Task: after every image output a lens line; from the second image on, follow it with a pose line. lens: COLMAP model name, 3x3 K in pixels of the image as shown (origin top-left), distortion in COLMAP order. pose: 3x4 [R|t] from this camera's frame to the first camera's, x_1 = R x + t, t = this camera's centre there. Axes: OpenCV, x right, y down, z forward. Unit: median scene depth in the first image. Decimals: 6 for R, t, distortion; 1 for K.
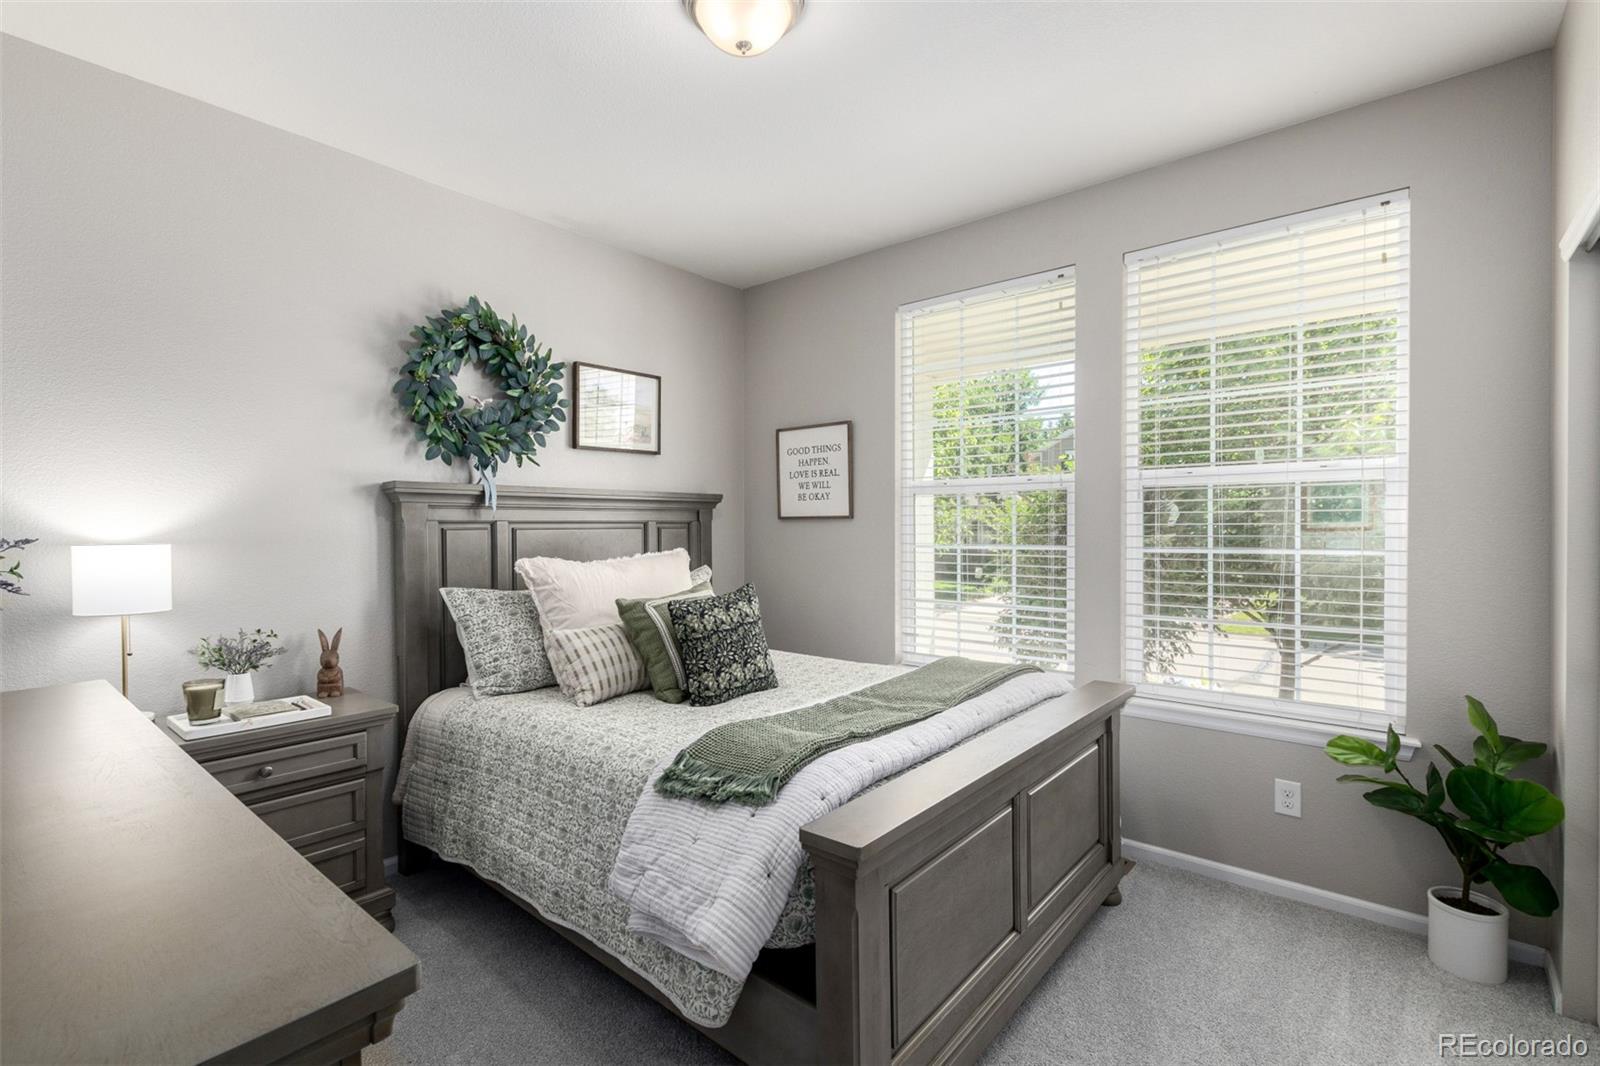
lens RADIAL K [[730.7, 0, 801.0], [0, 730.7, 530.8], [0, 0, 1]] dist [-0.001165, 0.001975]
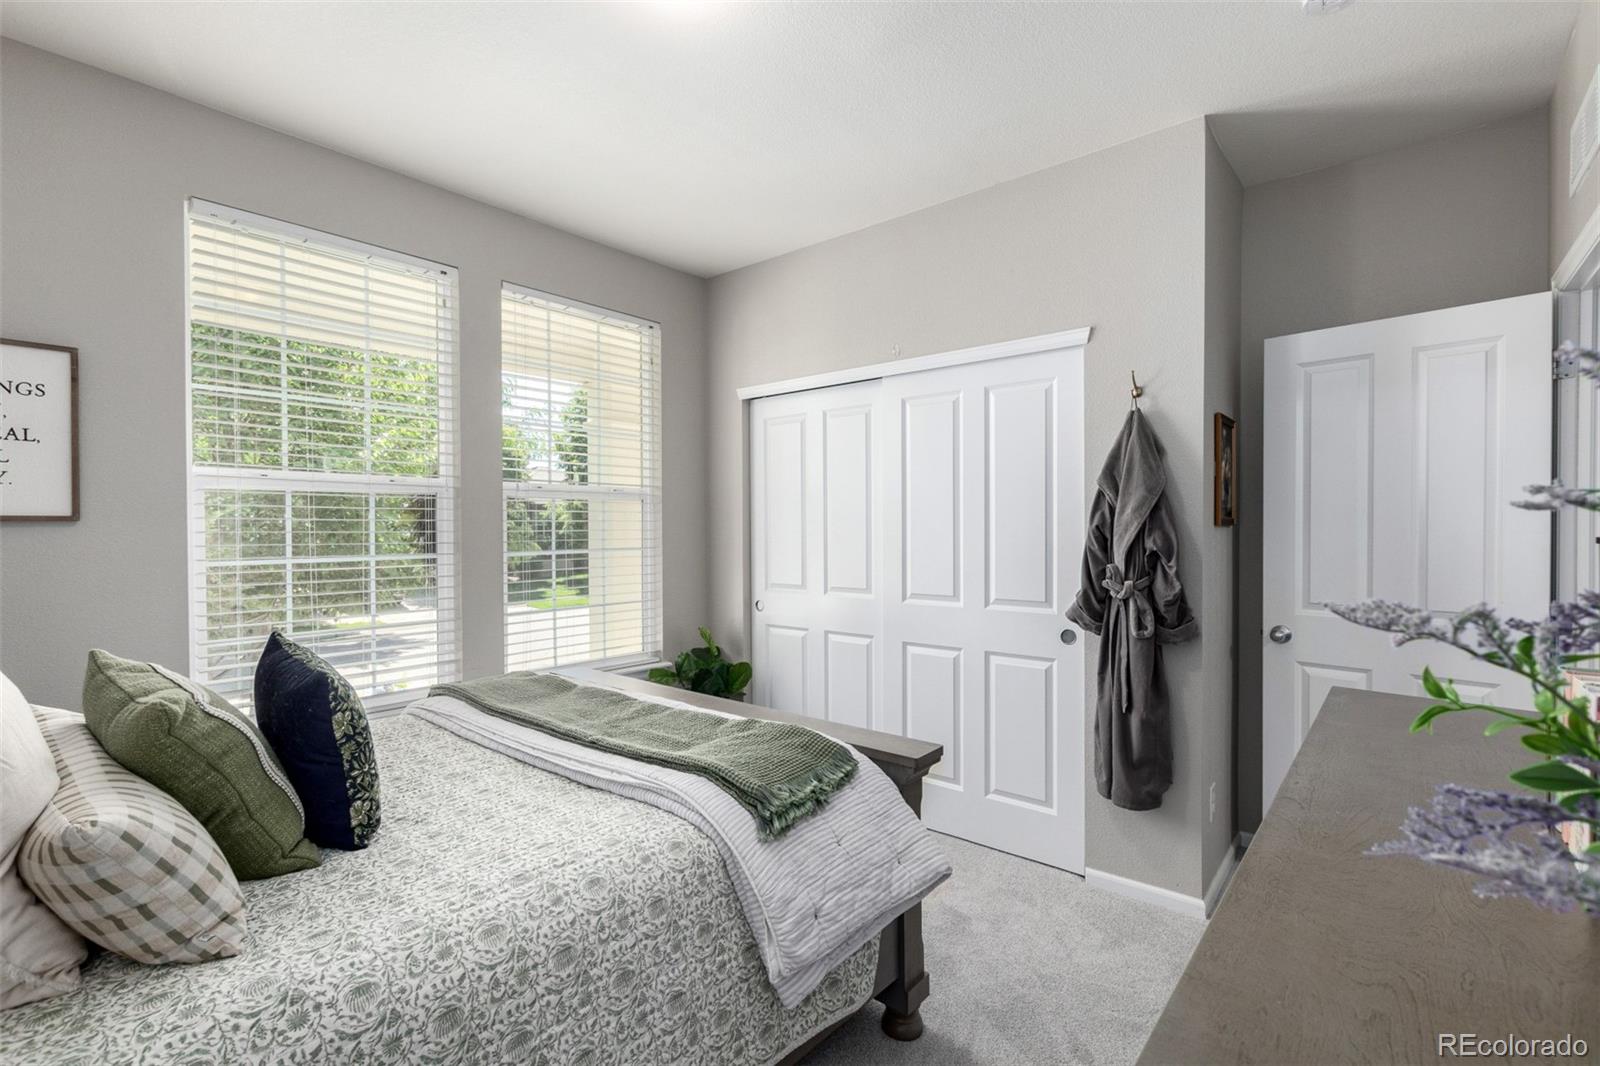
lens RADIAL K [[730.7, 0, 800.4], [0, 730.7, 534.9], [0, 0, 1]] dist [-0.001165, 0.001975]
pose [[-0.006715, -0.002584, 0.999974, -0.484254], [0.009184, 0.999954, 0.002646, -0.002191], [-0.999935, 0.009202, -0.006691, 0.442863]]
